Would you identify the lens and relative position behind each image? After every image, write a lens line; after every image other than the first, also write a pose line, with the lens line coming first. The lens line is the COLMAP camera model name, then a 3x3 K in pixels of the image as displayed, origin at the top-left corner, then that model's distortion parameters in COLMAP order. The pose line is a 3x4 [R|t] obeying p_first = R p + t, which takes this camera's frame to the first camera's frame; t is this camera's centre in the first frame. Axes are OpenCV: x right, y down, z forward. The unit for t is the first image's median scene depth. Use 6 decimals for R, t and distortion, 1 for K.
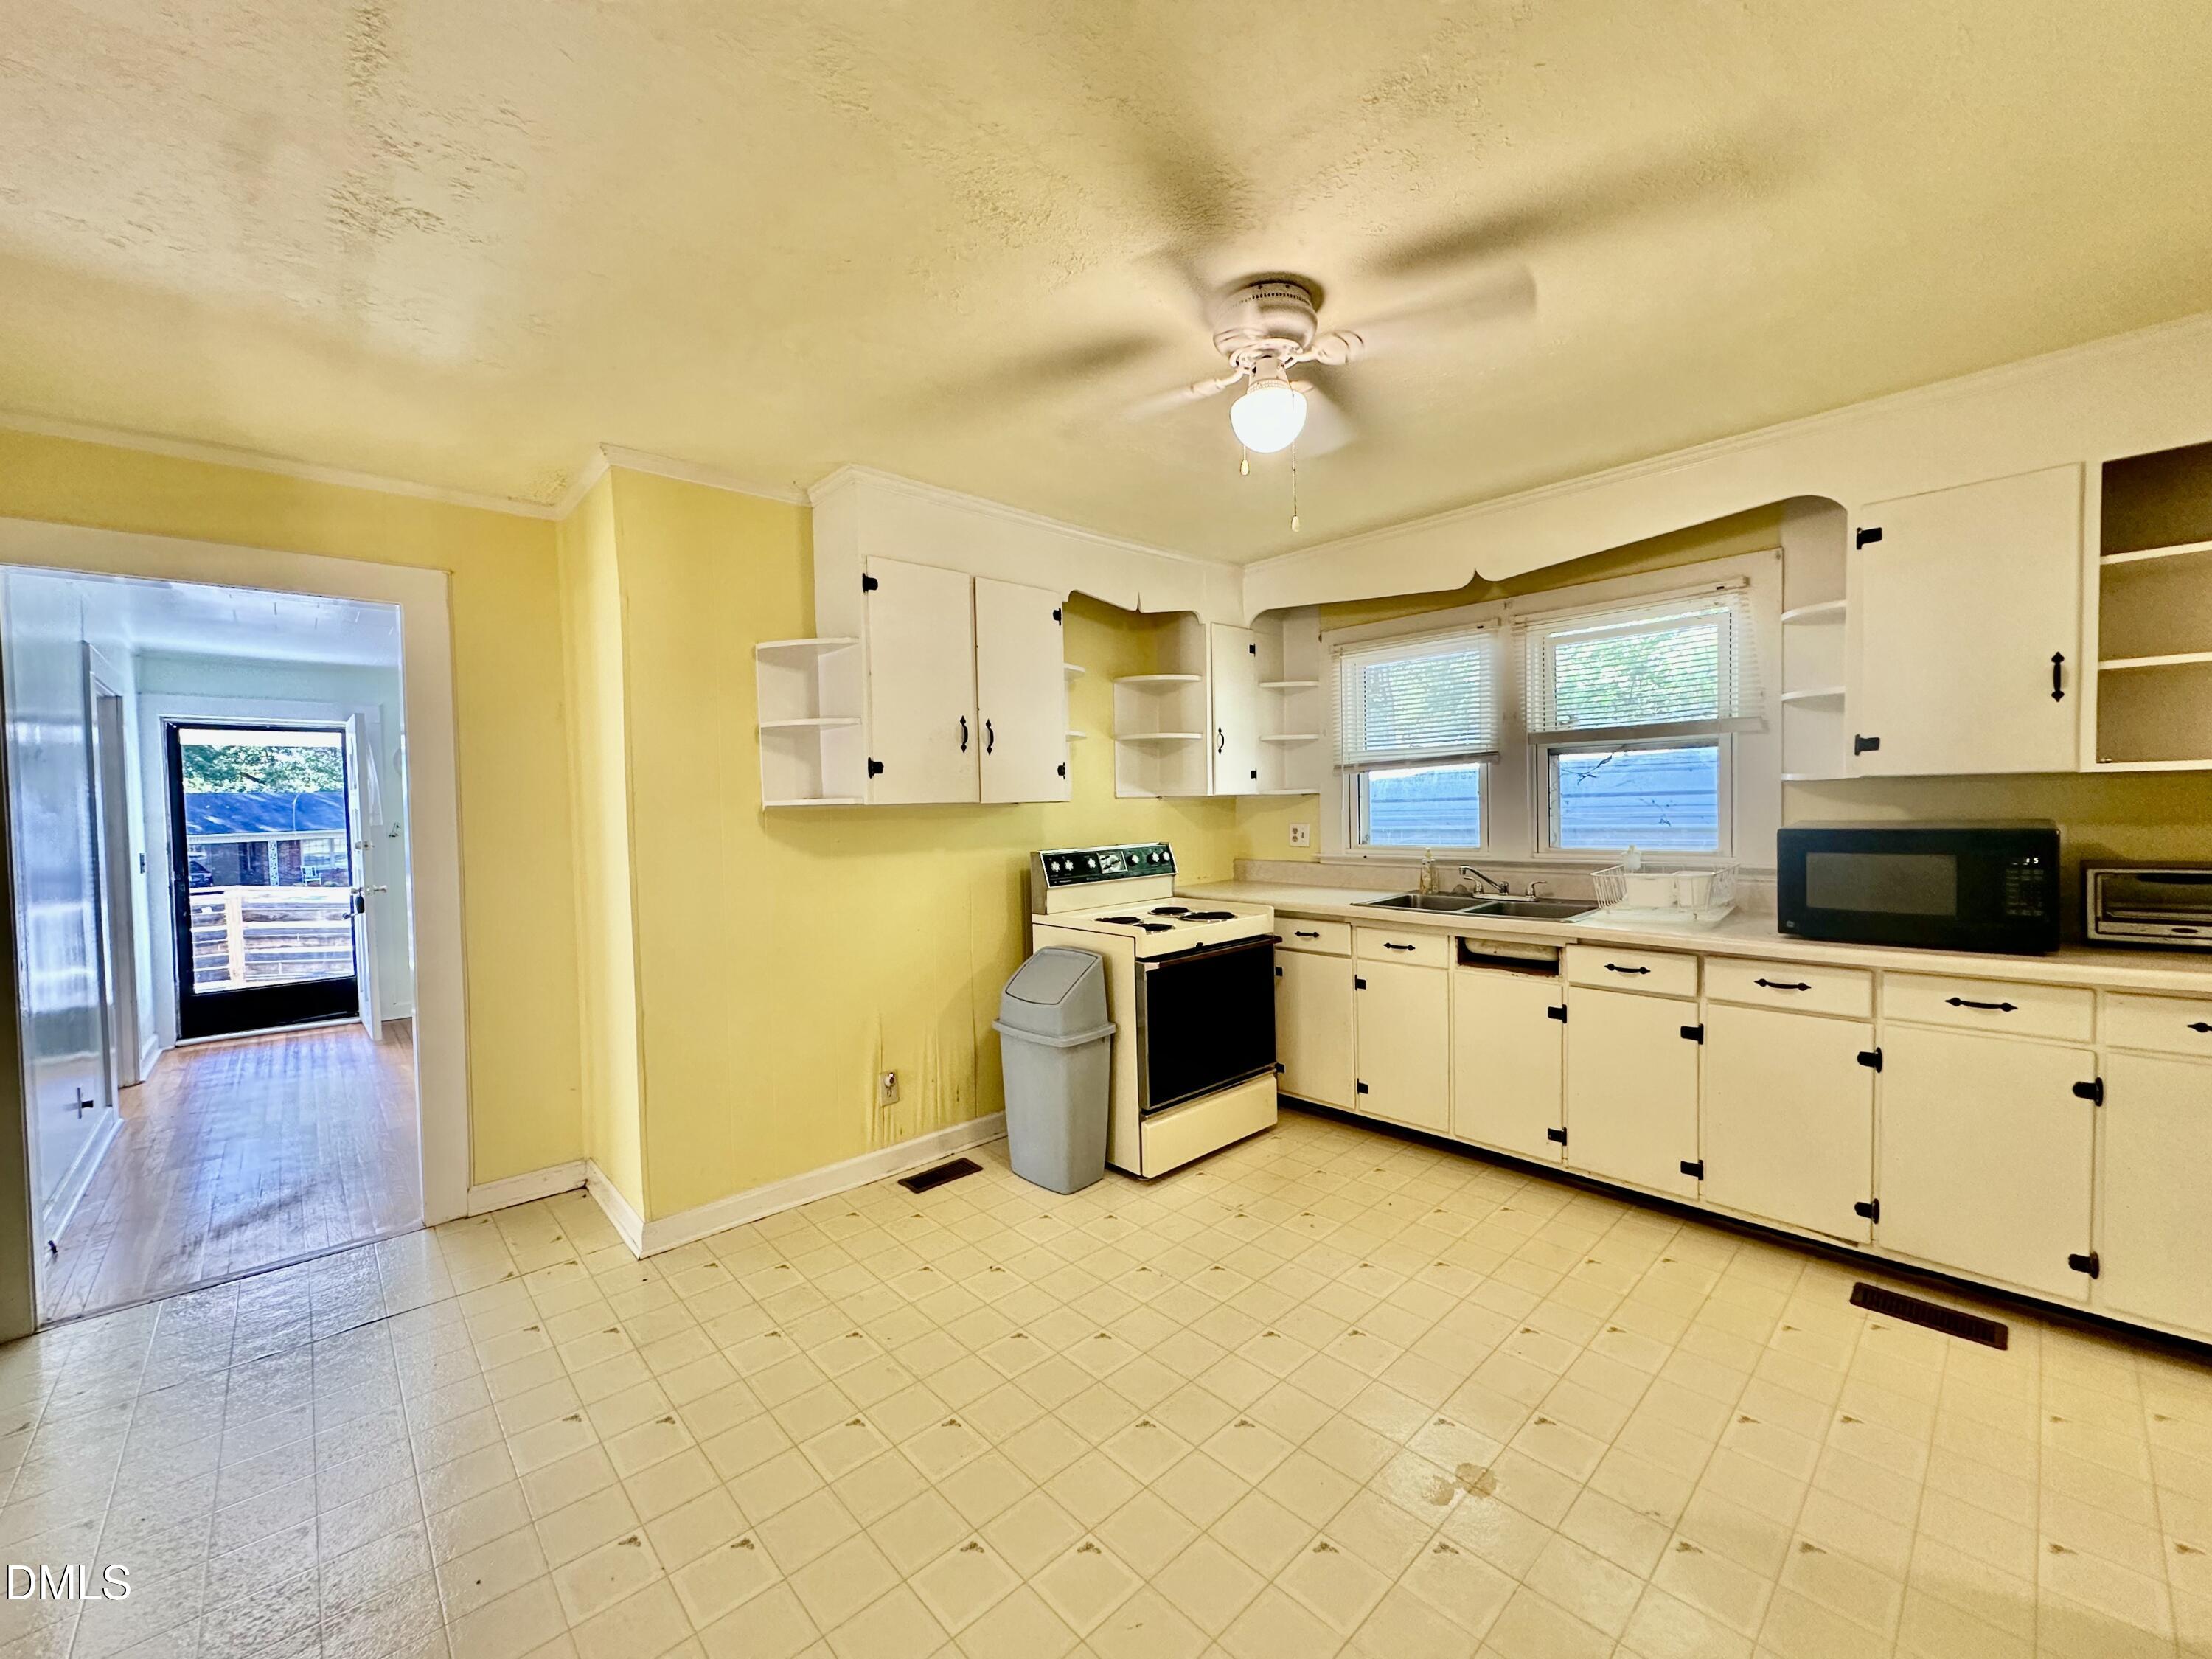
lens RADIAL K [[877.0, 0, 1106.0], [0, 877.0, 829.5], [0, 0, 1]] dist [-0.000247, -0.000054]
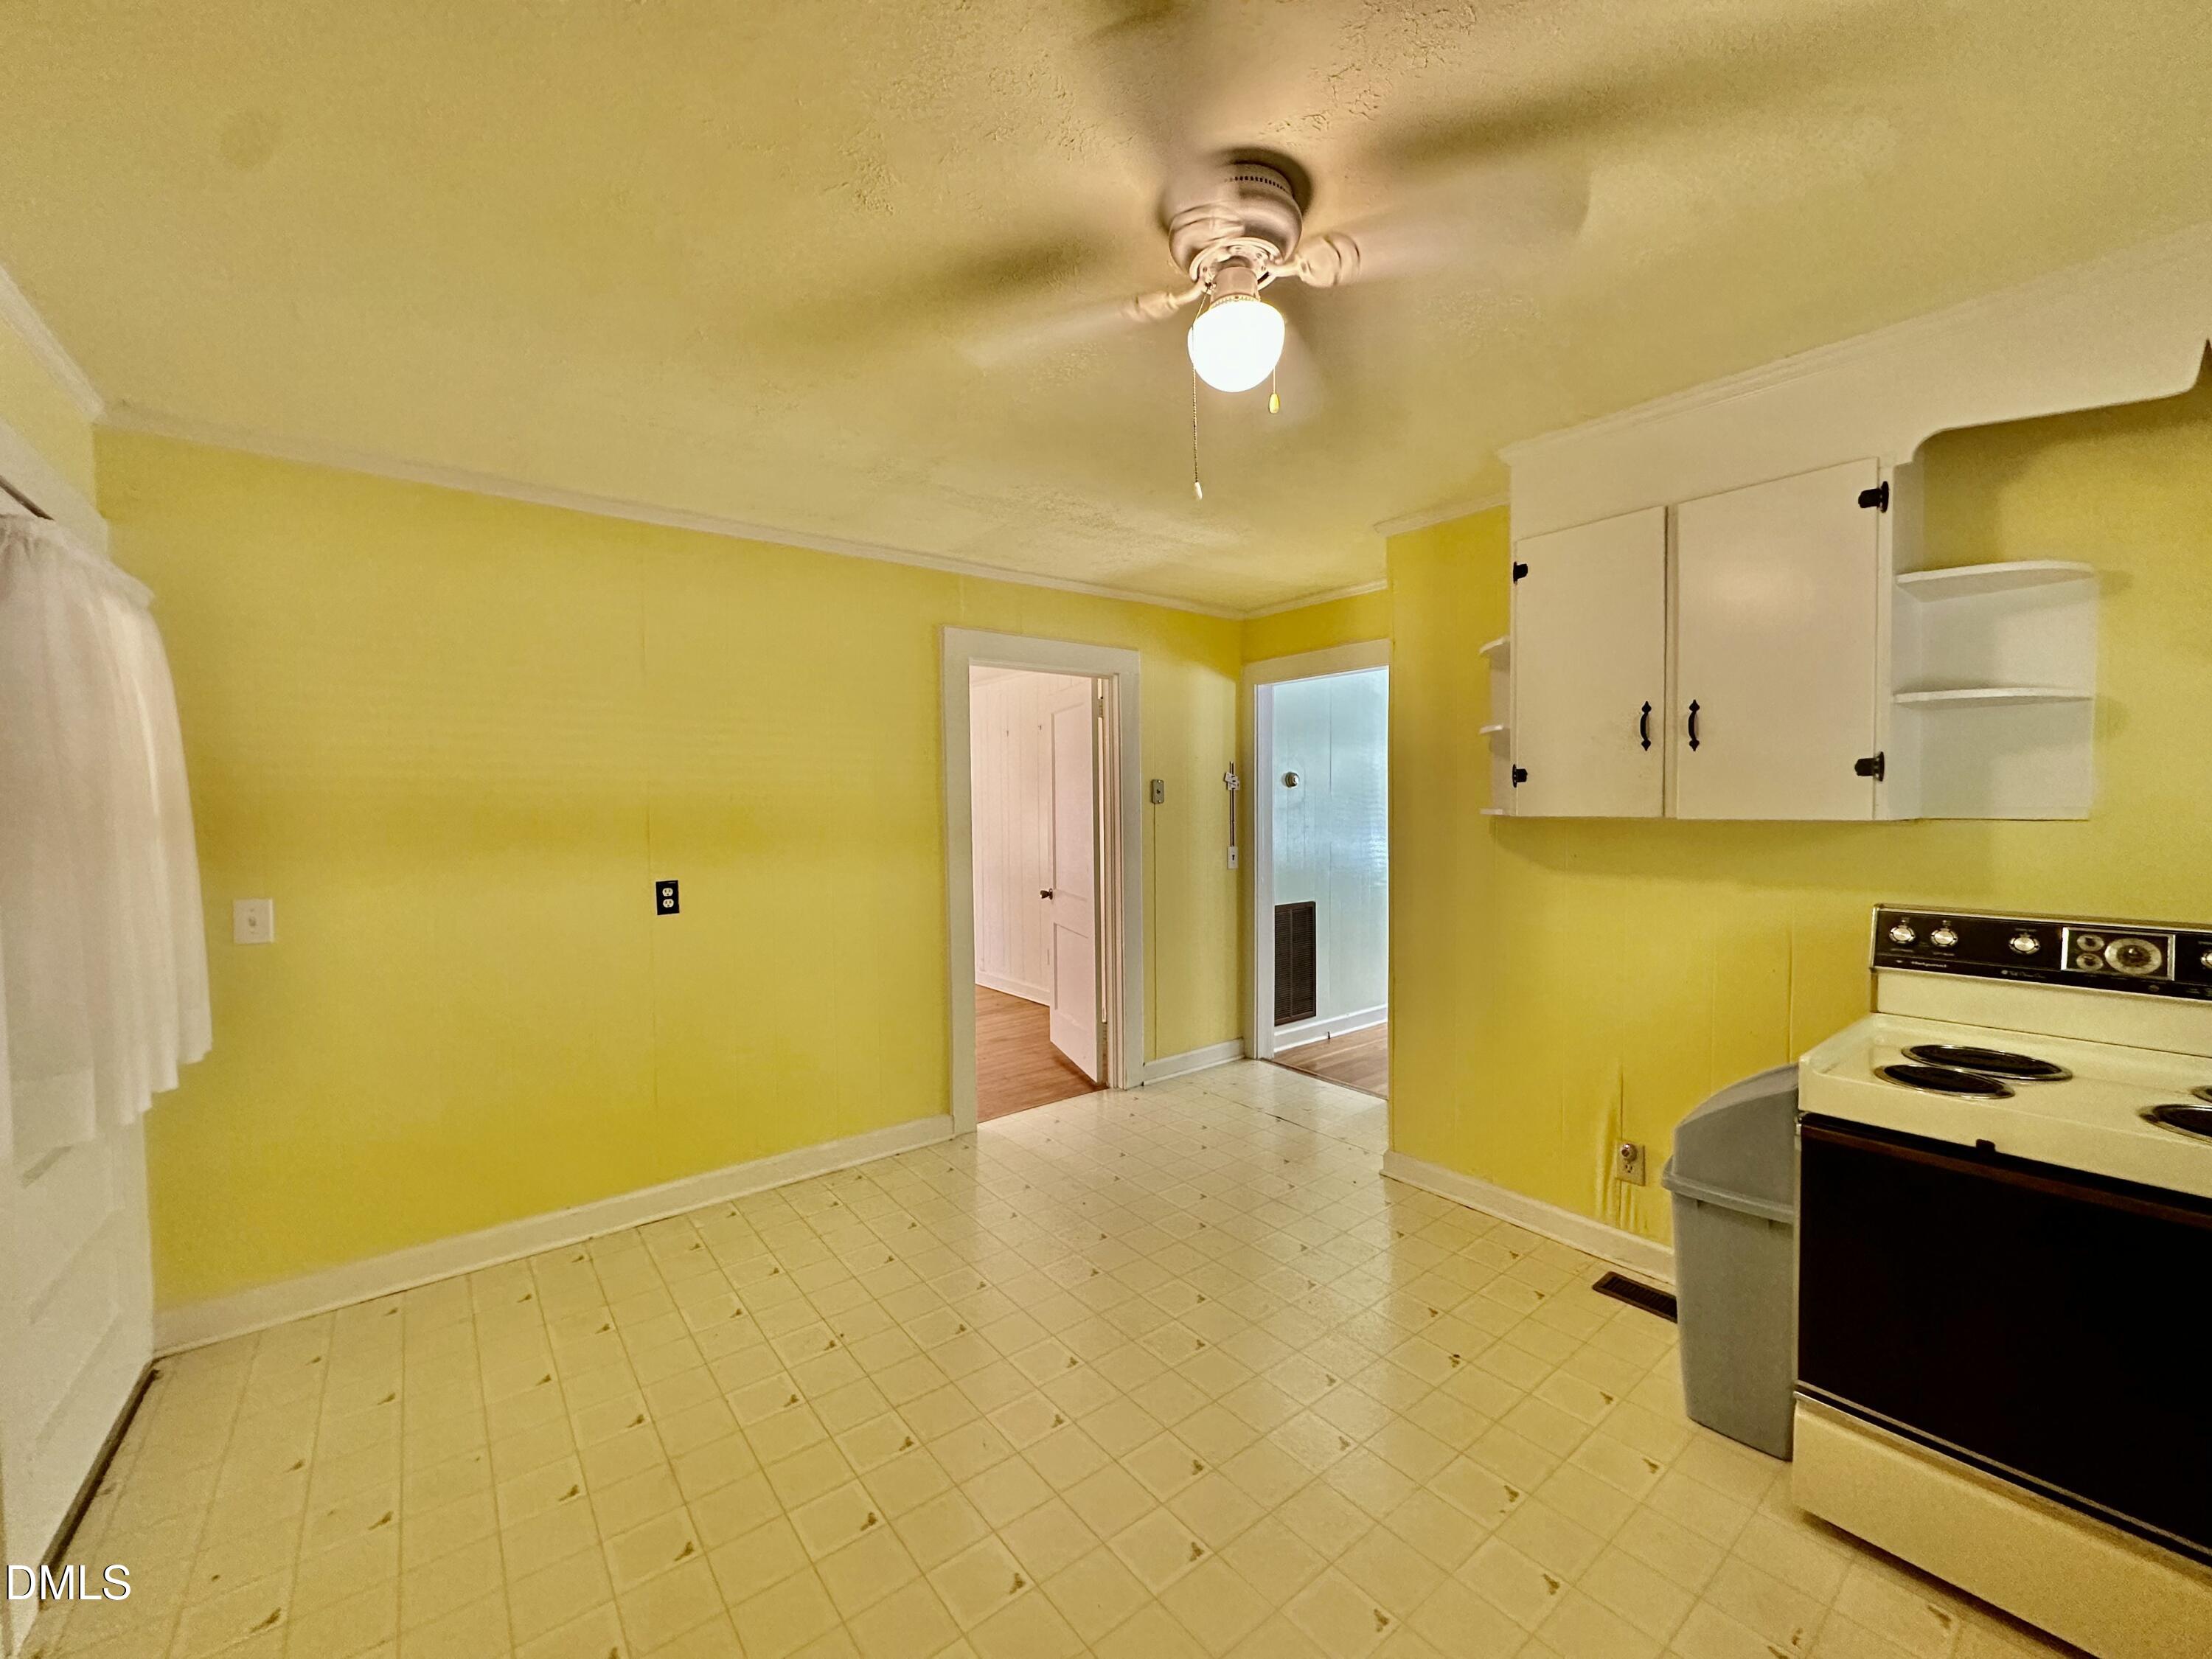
lens RADIAL K [[895.1, 0, 1106.0], [0, 895.1, 829.5], [0, 0, 1]] dist [-0.000418, 0.000007]
pose [[-0.087154, 0.050480, -0.994915, 0.609217], [-0.031054, 0.998092, 0.053362, -0.043734], [0.995711, 0.035547, -0.085420, 0.575409]]
